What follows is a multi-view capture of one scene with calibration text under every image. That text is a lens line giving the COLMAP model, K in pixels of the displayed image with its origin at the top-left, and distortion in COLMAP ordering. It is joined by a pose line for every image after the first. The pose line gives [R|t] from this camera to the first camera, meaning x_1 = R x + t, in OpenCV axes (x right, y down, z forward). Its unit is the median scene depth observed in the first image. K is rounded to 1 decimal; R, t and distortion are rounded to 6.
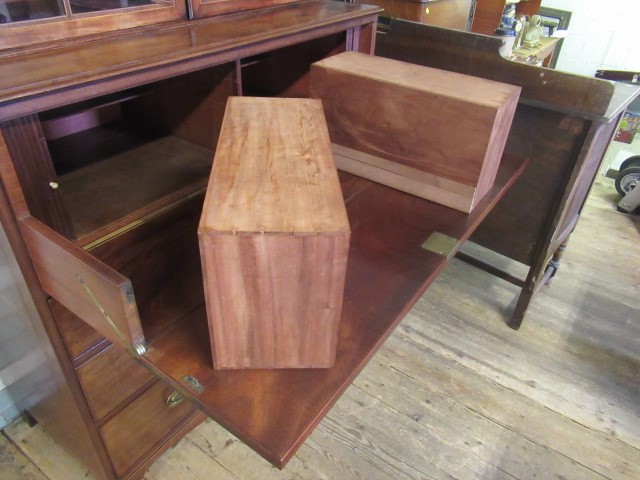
lens RADIAL K [[467.4, 0, 317.8], [0, 467.4, 249.7], [0, 0, 1]] dist [-0.004962, -0.003297]
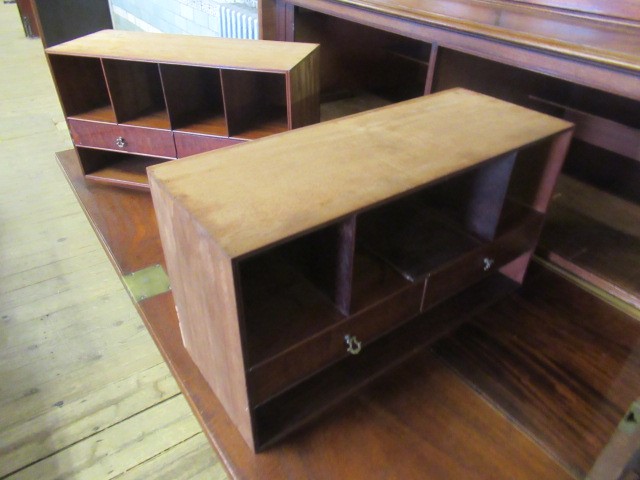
lens RADIAL K [[490.1, 0, 304.2], [0, 490.1, 238.2], [0, 0, 1]] dist [0.001920, -0.002538]
pose [[-0.361834, 0.494928, -0.790014, 0.468702], [-0.560137, 0.561985, 0.608621, -0.401465], [0.745200, 0.662735, 0.073882, 0.667633]]
